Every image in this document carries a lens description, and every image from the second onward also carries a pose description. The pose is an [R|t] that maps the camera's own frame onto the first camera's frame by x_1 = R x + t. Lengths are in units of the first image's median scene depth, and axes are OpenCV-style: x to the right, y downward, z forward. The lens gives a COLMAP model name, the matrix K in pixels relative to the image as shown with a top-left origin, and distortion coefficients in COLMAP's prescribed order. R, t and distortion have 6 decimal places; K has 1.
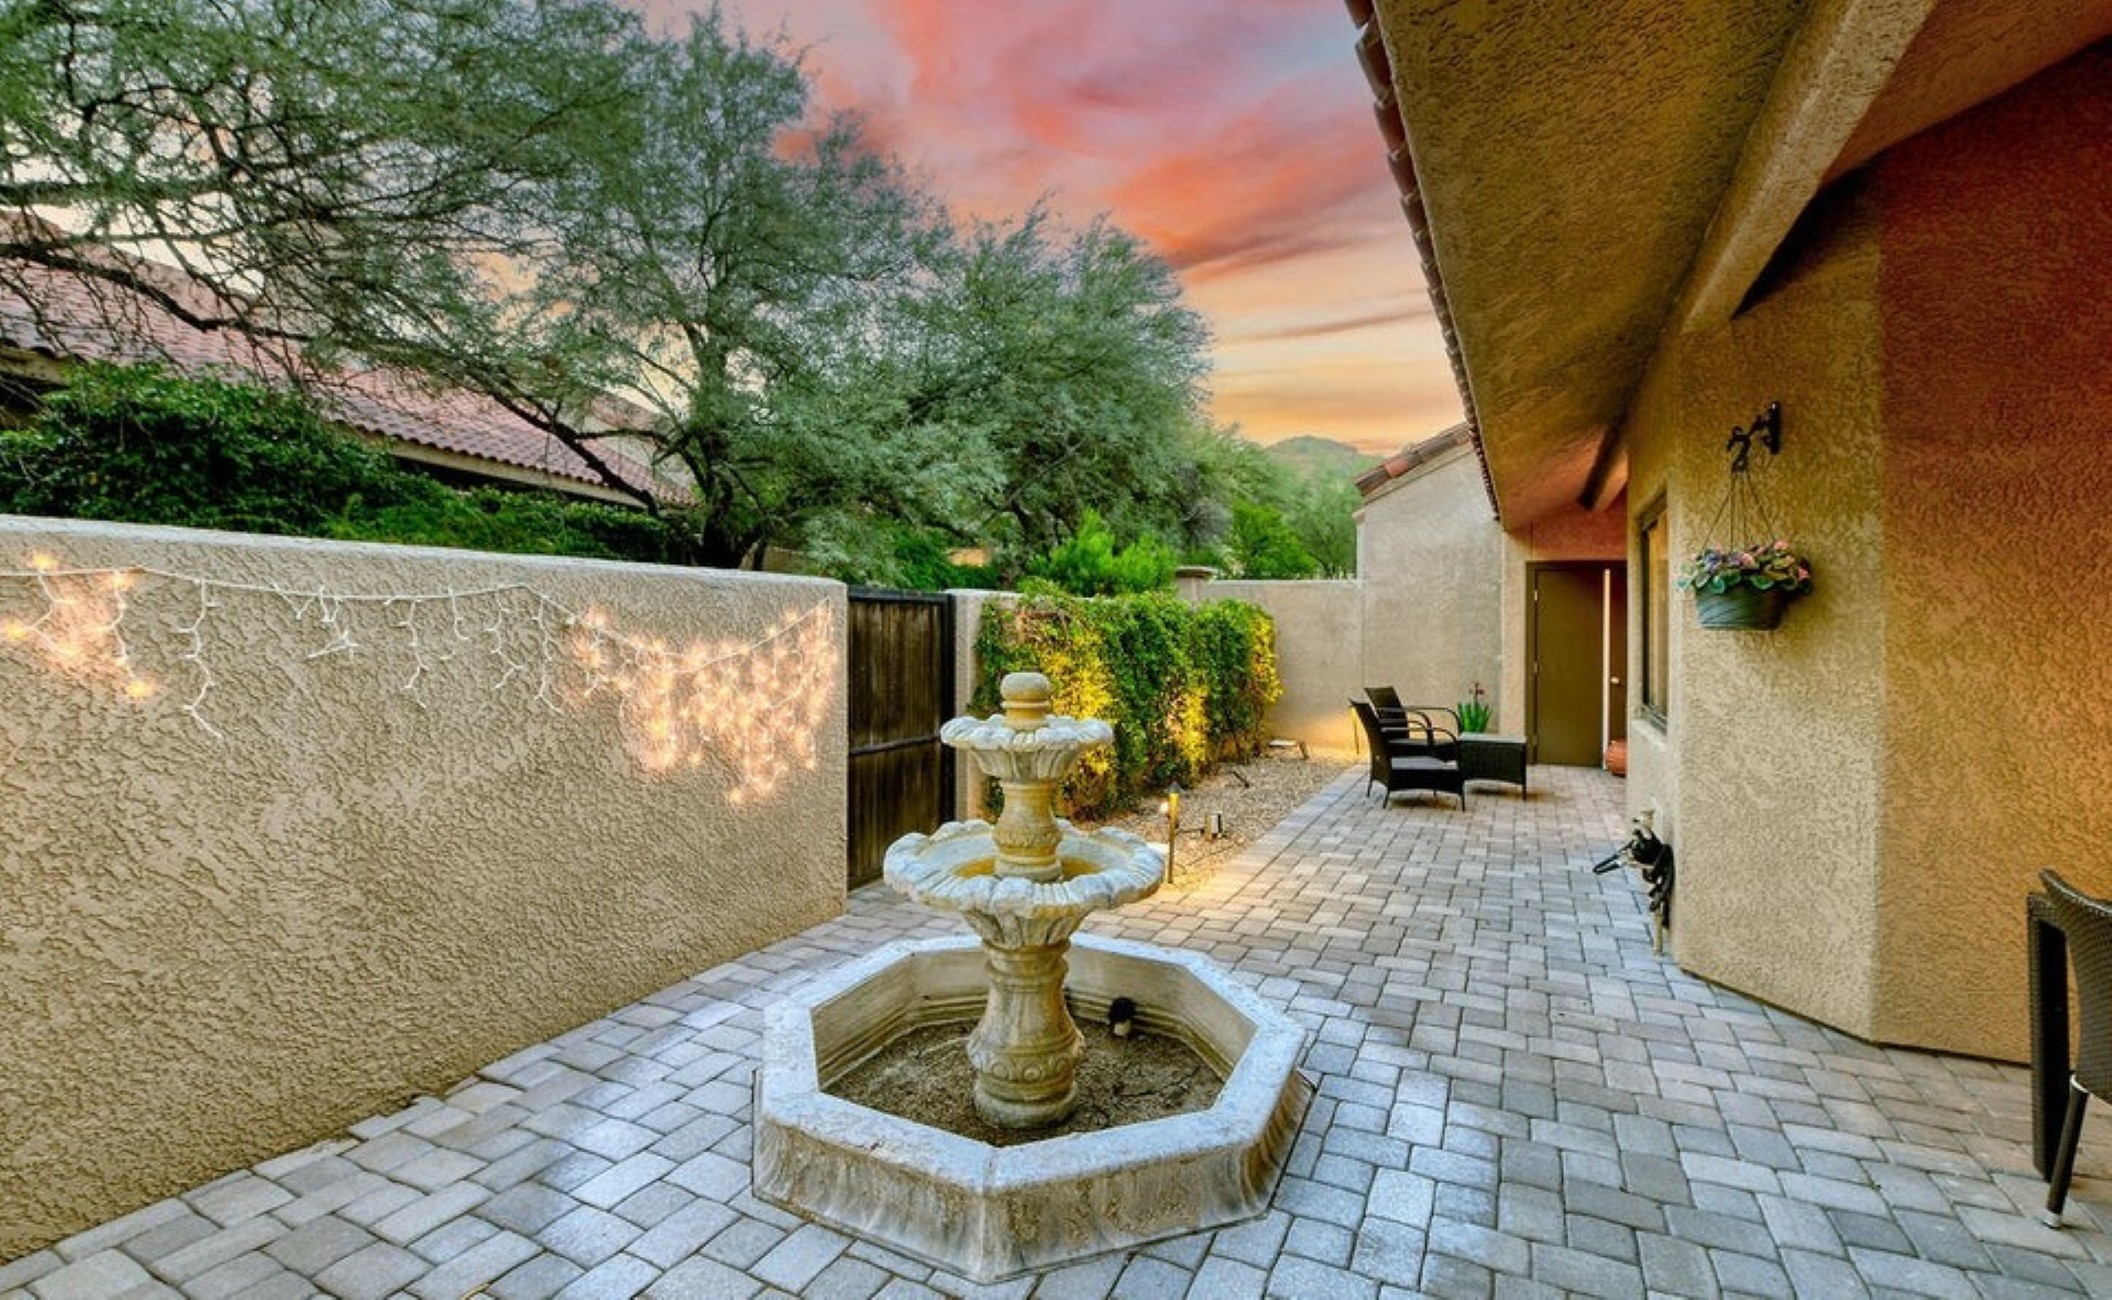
lens RADIAL K [[925.0, 0, 1065.2], [0, 925.0, 656.2], [0, 0, 1]] dist [-0.013376, -0.000304]
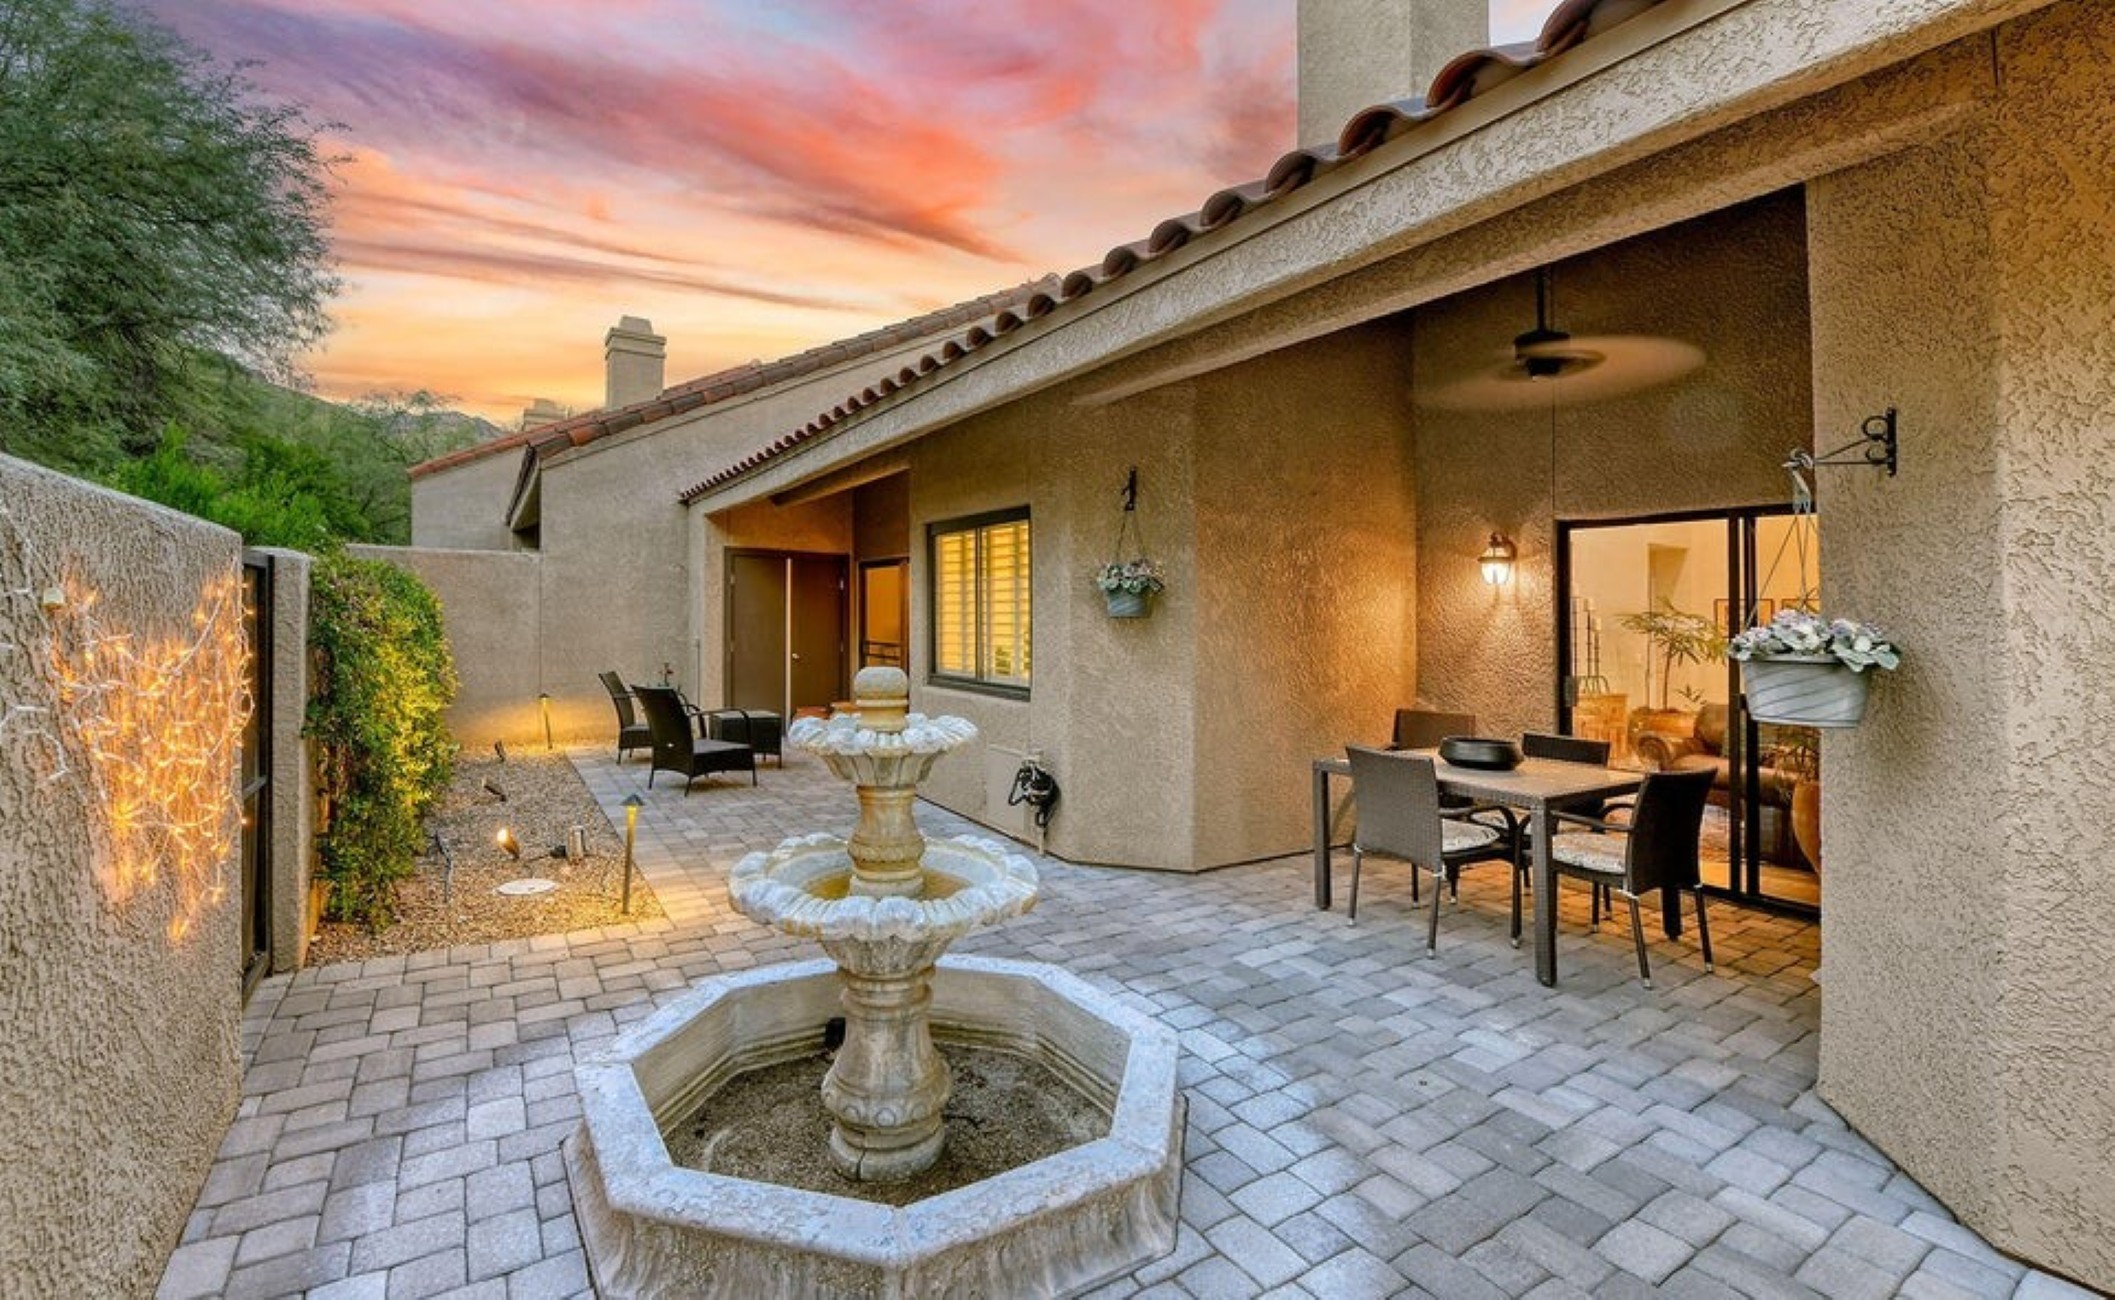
lens RADIAL K [[921.4, 0, 1098.0], [0, 921.4, 614.0], [0, 0, 1]] dist [-0.012869, -0.000360]
pose [[0.502456, 0.003893, 0.864594, -0.603633], [0.014656, 0.999808, -0.013020, -0.016139], [-0.864479, 0.019213, 0.502302, 0.312791]]
